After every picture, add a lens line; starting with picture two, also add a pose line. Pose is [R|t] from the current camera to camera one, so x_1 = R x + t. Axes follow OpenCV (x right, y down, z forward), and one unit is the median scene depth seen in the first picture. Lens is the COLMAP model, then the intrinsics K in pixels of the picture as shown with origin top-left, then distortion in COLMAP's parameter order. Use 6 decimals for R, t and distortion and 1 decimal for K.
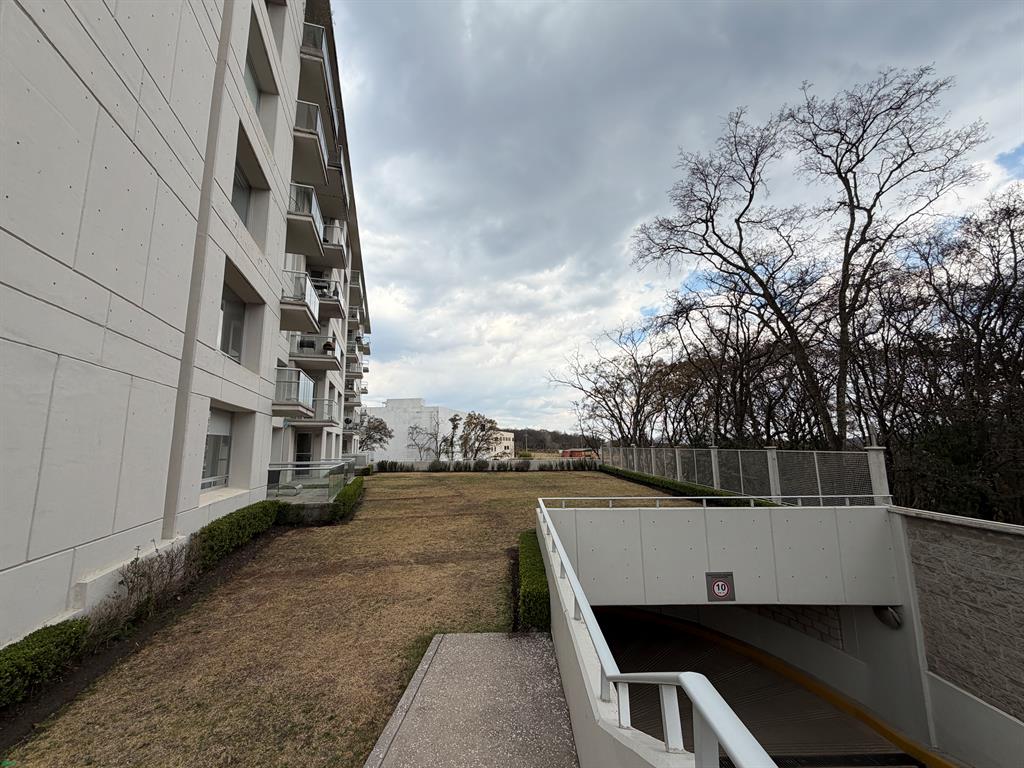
lens RADIAL K [[407.2, 0, 509.3], [0, 407.2, 383.2], [0, 0, 1]] dist [0.000865, -0.000009]
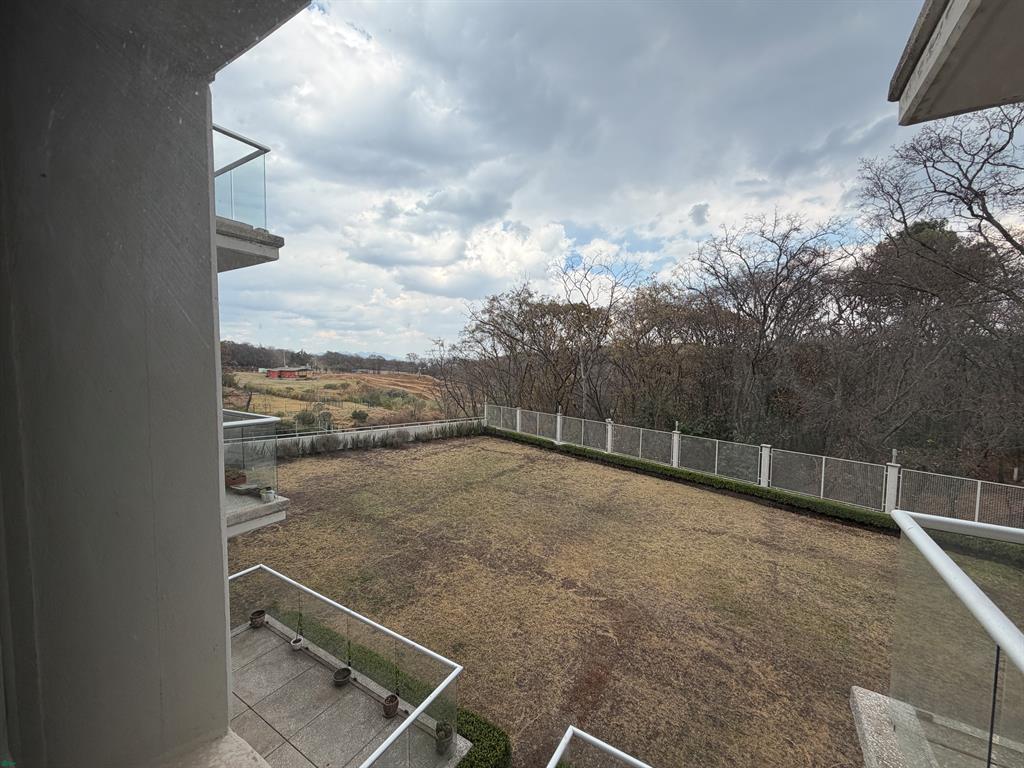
lens RADIAL K [[409.2, 0, 512.0], [0, 409.2, 384.0], [0, 0, 1]] dist [0.002004, 0.000359]
pose [[0.748107, -0.024212, 0.663137, -0.678636], [-0.118281, 0.978465, 0.169162, -0.058436], [-0.652952, -0.204988, 0.729132, 1.004336]]
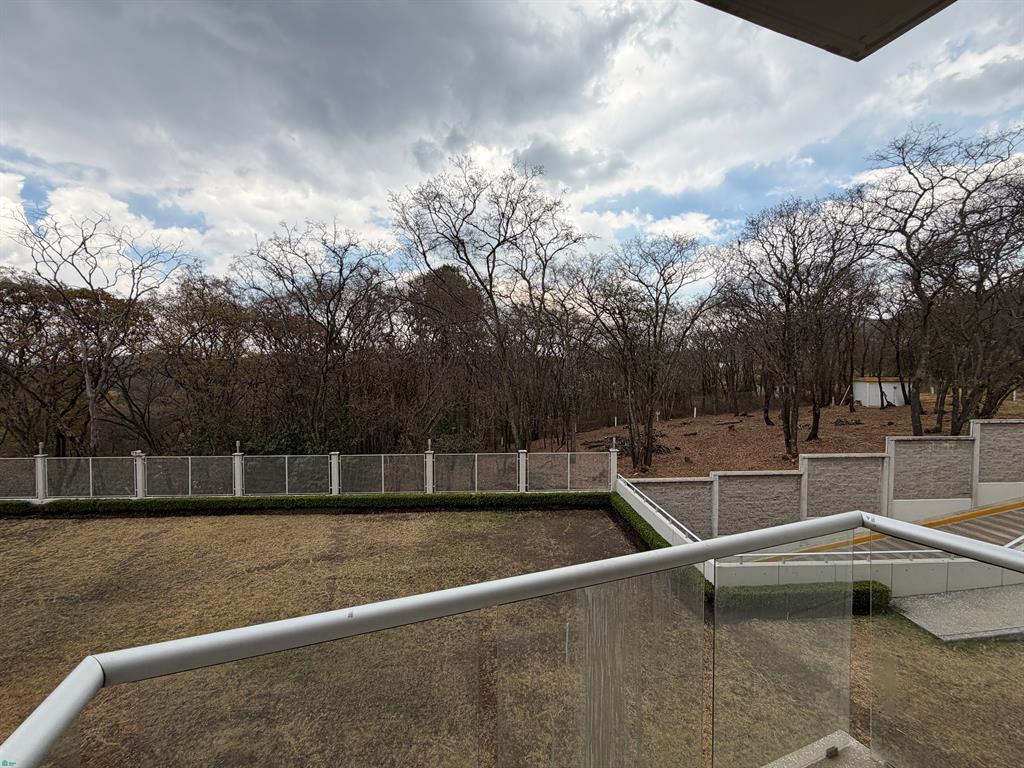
lens RADIAL K [[407.4, 0, 508.9], [0, 407.4, 379.1], [0, 0, 1]] dist [-0.000274, -0.000003]
pose [[-0.056788, -0.010797, 0.998328, -0.553105], [-0.147684, 0.989032, 0.002296, -0.057645], [-0.987403, -0.147307, -0.057760, 0.960415]]
